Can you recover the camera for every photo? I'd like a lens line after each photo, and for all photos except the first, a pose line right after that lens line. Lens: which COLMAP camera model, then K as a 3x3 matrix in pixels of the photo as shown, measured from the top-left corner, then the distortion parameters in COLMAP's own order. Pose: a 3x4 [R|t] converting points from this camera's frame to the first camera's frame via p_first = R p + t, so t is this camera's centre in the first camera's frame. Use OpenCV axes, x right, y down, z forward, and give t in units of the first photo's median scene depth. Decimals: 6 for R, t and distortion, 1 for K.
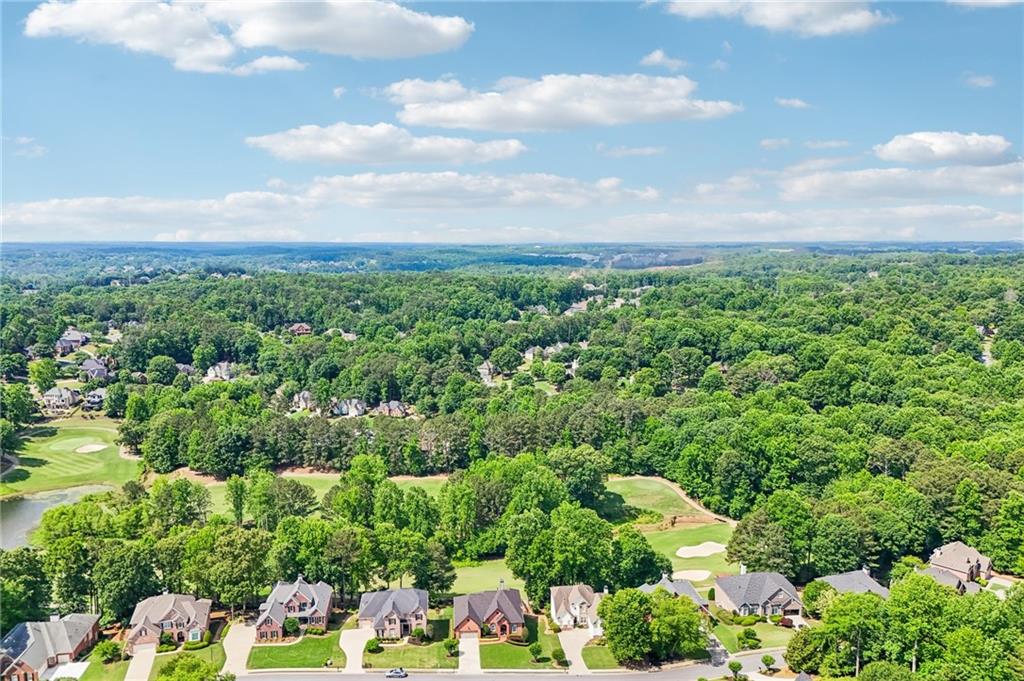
lens RADIAL K [[759.1, 0, 508.1], [0, 759.1, 340.0], [0, 0, 1]] dist [0.067770, -0.067593]
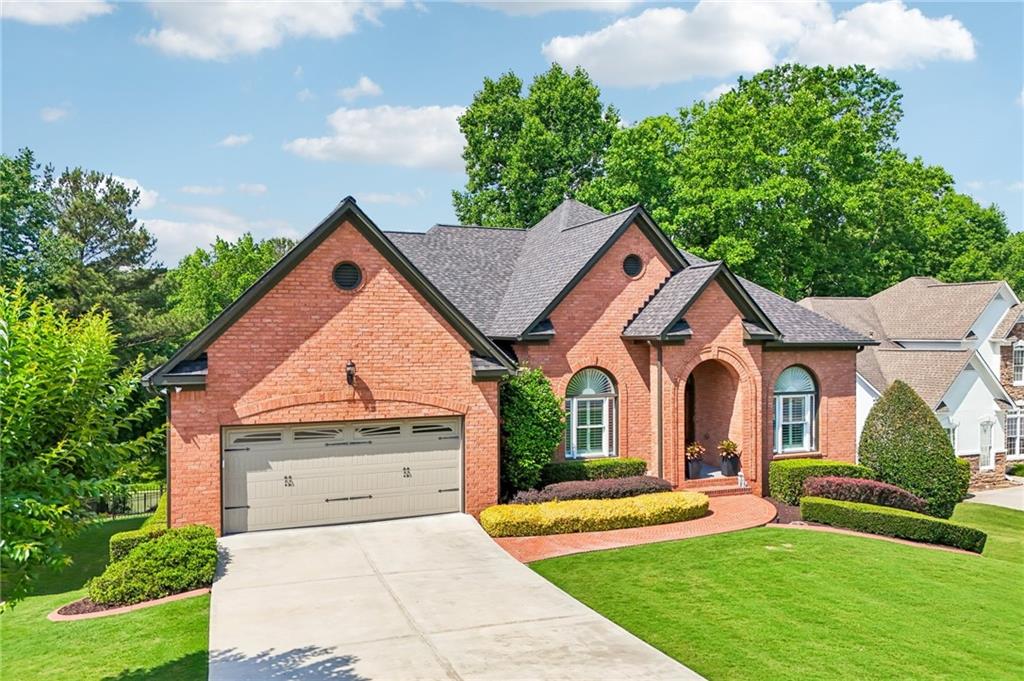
lens RADIAL K [[759.1, 0, 508.1], [0, 759.1, 340.0], [0, 0, 1]] dist [0.067770, -0.067593]
pose [[0.959362, -0.003594, 0.282155, -0.057668], [0.037099, 0.992846, -0.113493, 0.378418], [-0.279728, 0.119348, 0.952632, 0.913721]]
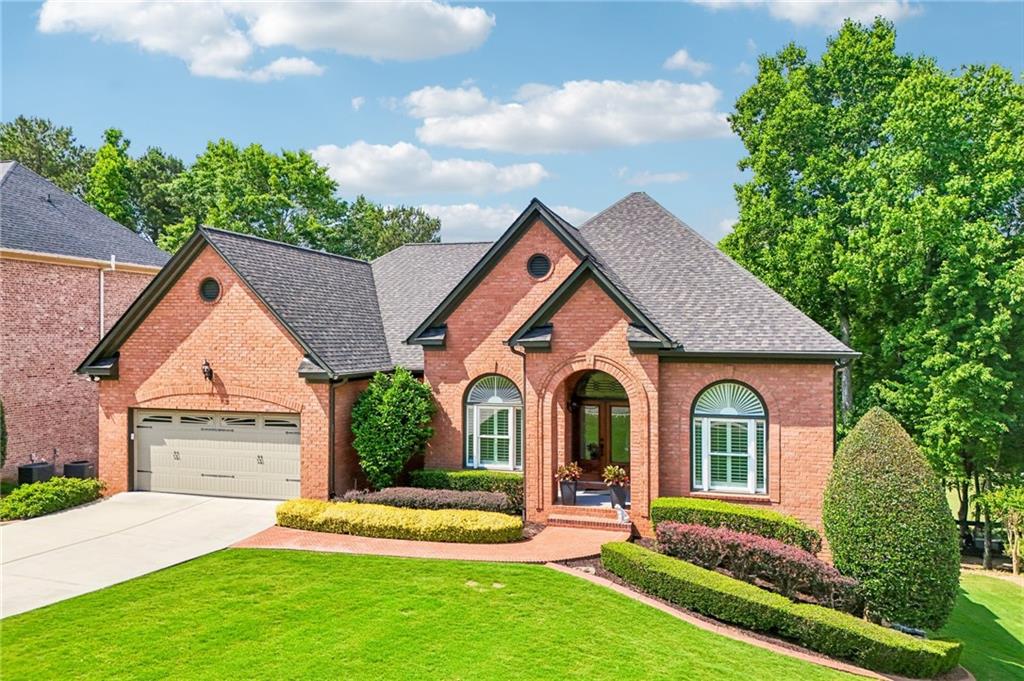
lens RADIAL K [[759.1, 0, 508.1], [0, 759.1, 340.0], [0, 0, 1]] dist [0.067770, -0.067593]
pose [[0.936436, 0.004717, -0.350807, 0.014806], [-0.048333, 0.992110, -0.115680, 0.377683], [0.347493, 0.125283, 0.929275, 0.917705]]
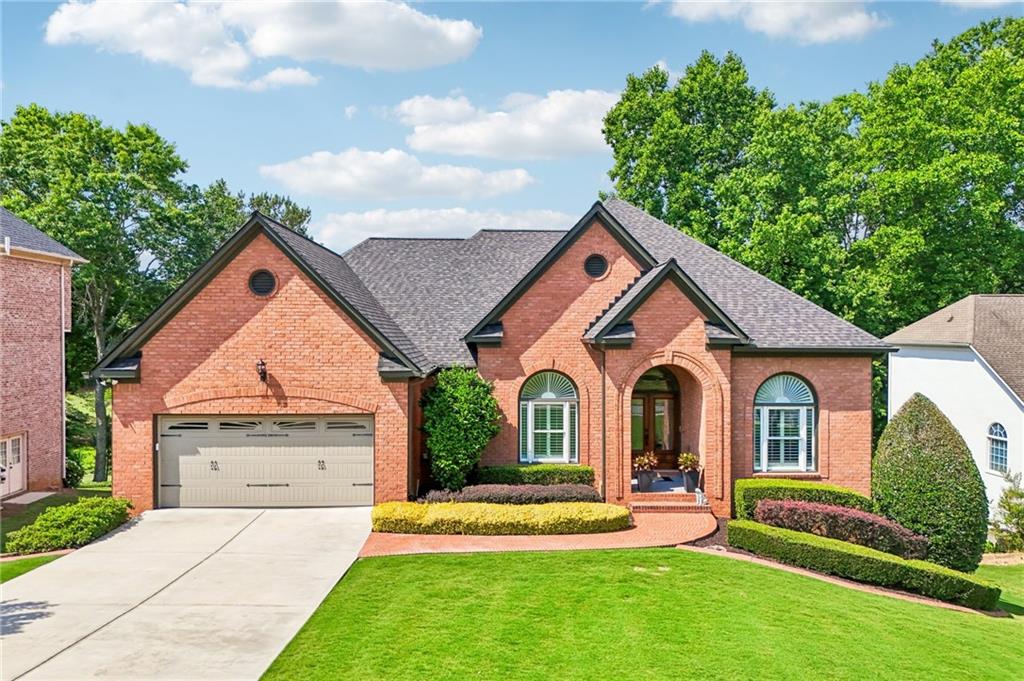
lens RADIAL K [[759.1, 0, 508.1], [0, 759.1, 340.0], [0, 0, 1]] dist [0.067770, -0.067593]
pose [[0.998567, 0.003597, -0.053393, -0.019762], [-0.010025, 0.992648, -0.120621, 0.378946], [0.052567, 0.120983, 0.991262, 0.908662]]
